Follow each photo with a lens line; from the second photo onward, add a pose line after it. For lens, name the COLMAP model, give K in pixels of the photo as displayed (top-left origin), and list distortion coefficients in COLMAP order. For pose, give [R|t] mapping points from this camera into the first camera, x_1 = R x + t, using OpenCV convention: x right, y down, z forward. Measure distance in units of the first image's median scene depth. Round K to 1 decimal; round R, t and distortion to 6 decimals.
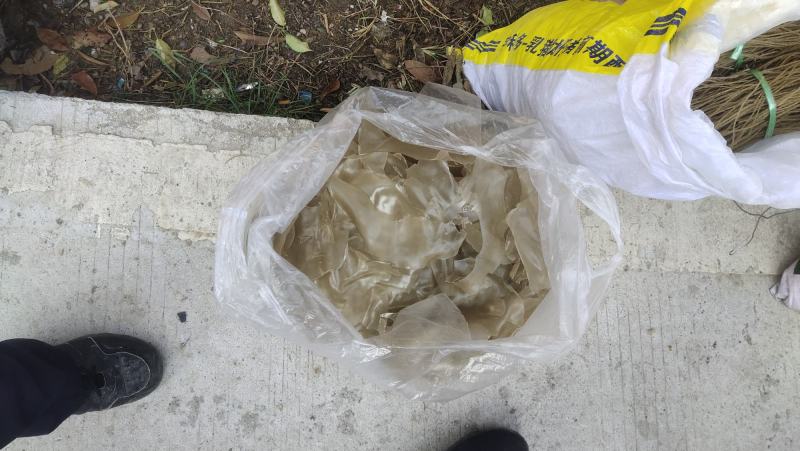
lens RADIAL K [[589.9, 0, 400.0], [0, 589.9, 225.5], [0, 0, 1]] dist [0.117874, -0.166772]
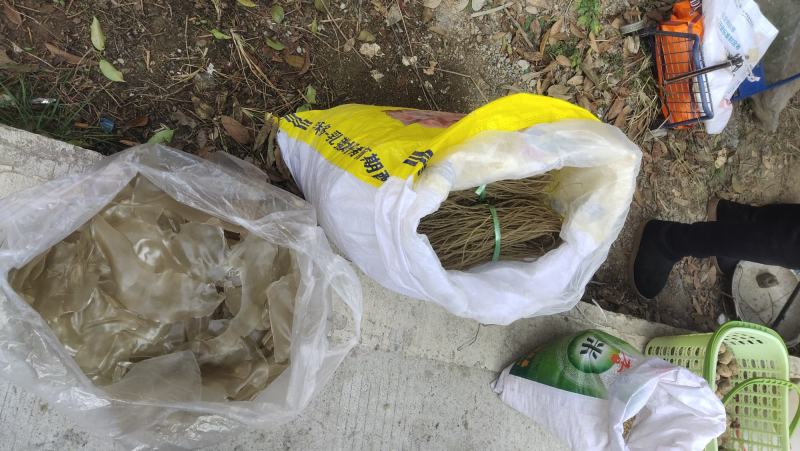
lens RADIAL K [[589.9, 0, 400.0], [0, 589.9, 225.5], [0, 0, 1]] dist [0.117874, -0.166772]
pose [[0.941632, 0.207553, 0.265048, 0.094358], [-0.187153, 0.977194, -0.100326, -0.060455], [-0.279826, 0.044866, 0.959002, -0.114465]]
